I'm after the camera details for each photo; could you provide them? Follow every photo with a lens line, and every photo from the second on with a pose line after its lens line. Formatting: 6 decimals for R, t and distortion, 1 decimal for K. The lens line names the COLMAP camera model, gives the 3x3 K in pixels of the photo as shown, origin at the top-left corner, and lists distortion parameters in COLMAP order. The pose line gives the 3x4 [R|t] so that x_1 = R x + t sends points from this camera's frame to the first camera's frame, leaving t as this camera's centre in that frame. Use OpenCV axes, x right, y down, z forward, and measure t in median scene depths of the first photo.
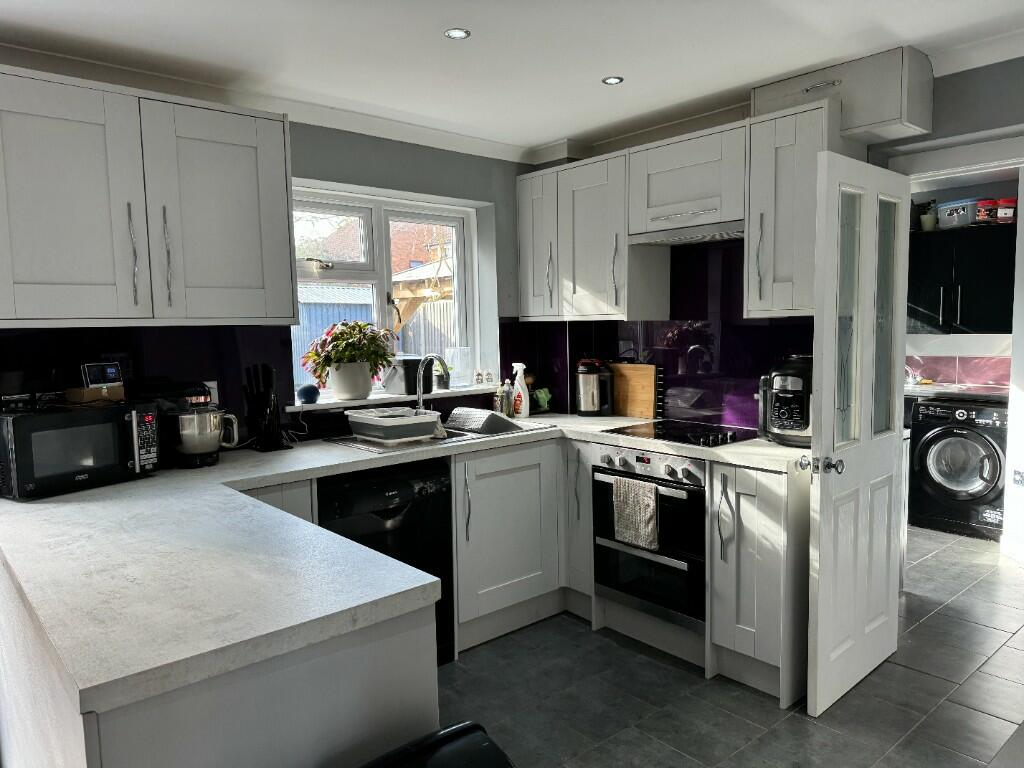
lens RADIAL K [[715.4, 0, 503.3], [0, 715.4, 386.2], [0, 0, 1]] dist [0.075519, -0.069953]
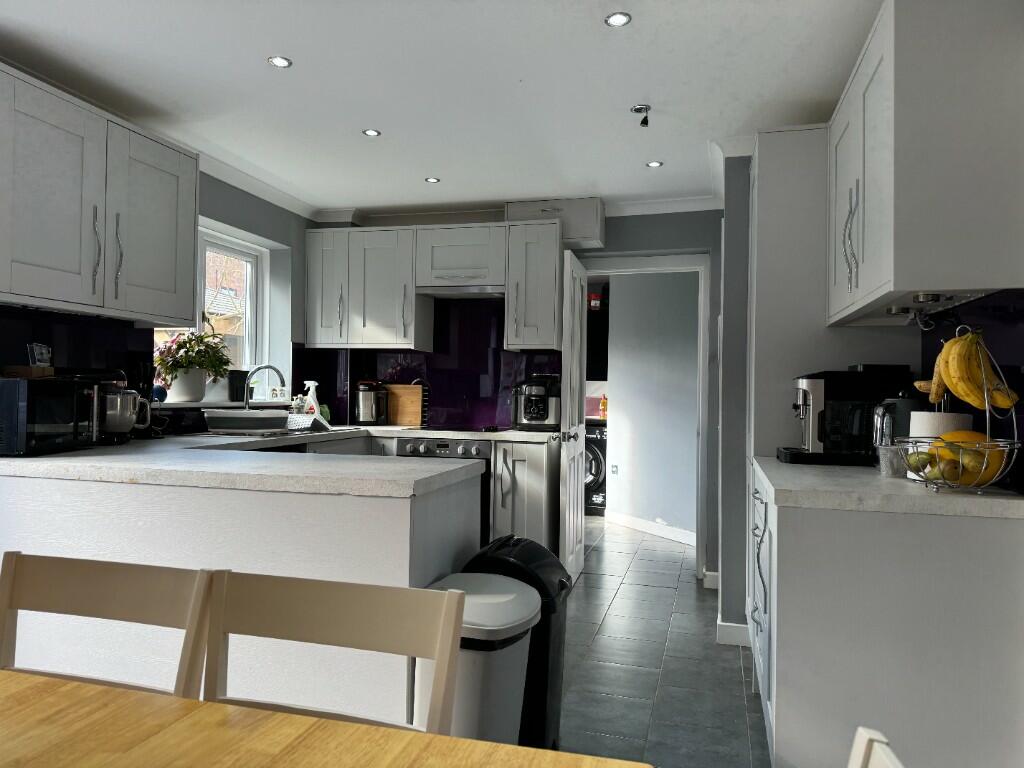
lens RADIAL K [[715.4, 0, 509.4], [0, 715.4, 385.9], [0, 0, 1]] dist [0.075519, -0.069953]
pose [[0.833123, 0.037207, 0.551835, -0.421799], [0.016527, 0.995614, -0.092080, 0.105872], [-0.552841, 0.085834, 0.828854, -0.208530]]
